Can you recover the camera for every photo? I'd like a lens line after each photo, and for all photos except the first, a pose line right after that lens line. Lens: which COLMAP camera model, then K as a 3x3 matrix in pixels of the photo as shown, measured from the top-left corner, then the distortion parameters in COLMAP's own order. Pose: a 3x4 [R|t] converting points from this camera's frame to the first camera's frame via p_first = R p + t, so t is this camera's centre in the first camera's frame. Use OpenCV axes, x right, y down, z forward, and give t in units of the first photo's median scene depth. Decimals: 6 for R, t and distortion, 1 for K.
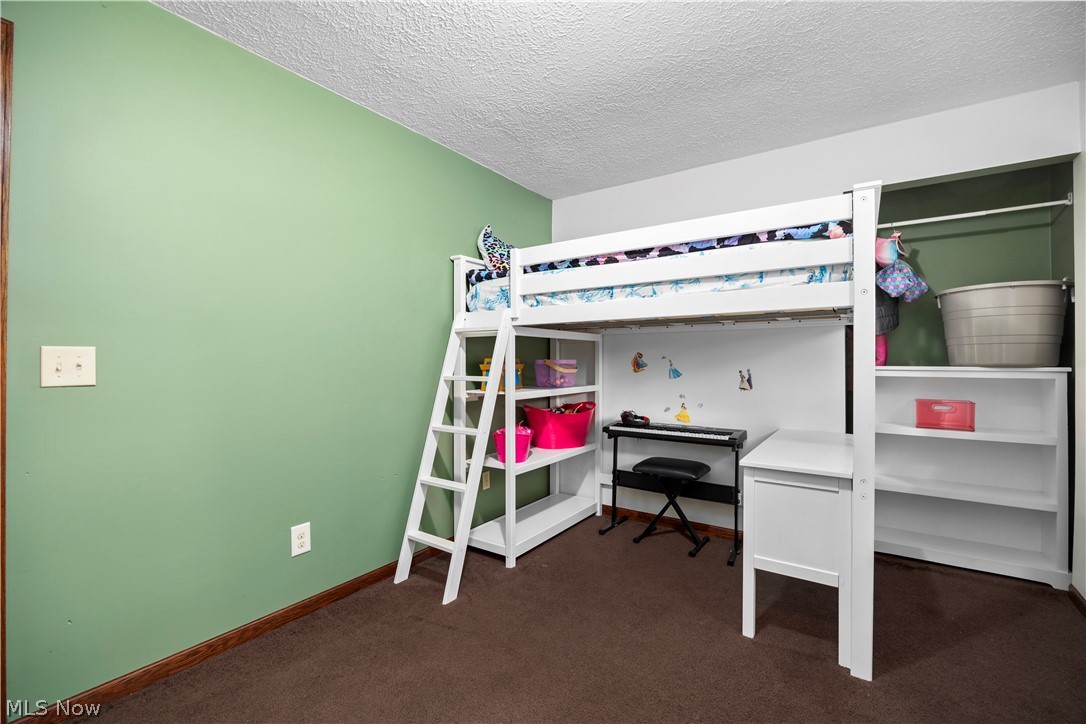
lens RADIAL K [[469.5, 0, 543.0], [0, 469.5, 362.0], [0, 0, 1]] dist [-0.014367, -0.000441]
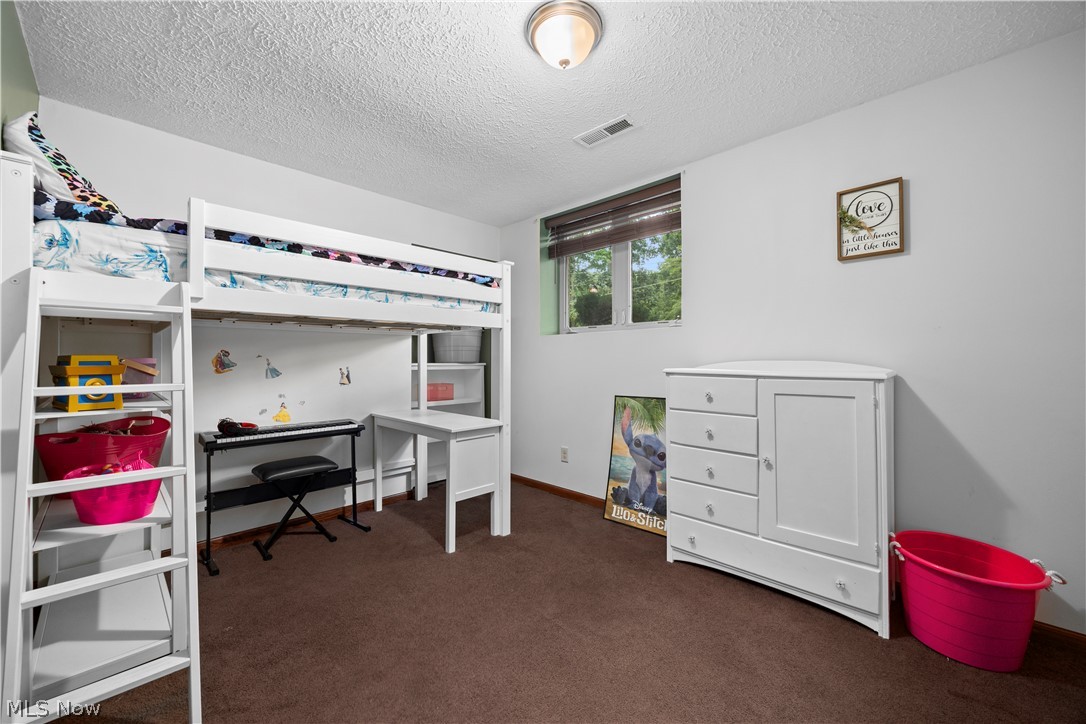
lens RADIAL K [[432.5, 0, 539.9], [0, 432.5, 363.5], [0, 0, 1]] dist [0.001795, 0.000244]
pose [[0.157692, -0.007450, 0.987460, -0.656183], [0.005867, 0.999961, 0.006608, 0.003315], [-0.987471, 0.004751, 0.157730, 0.415066]]
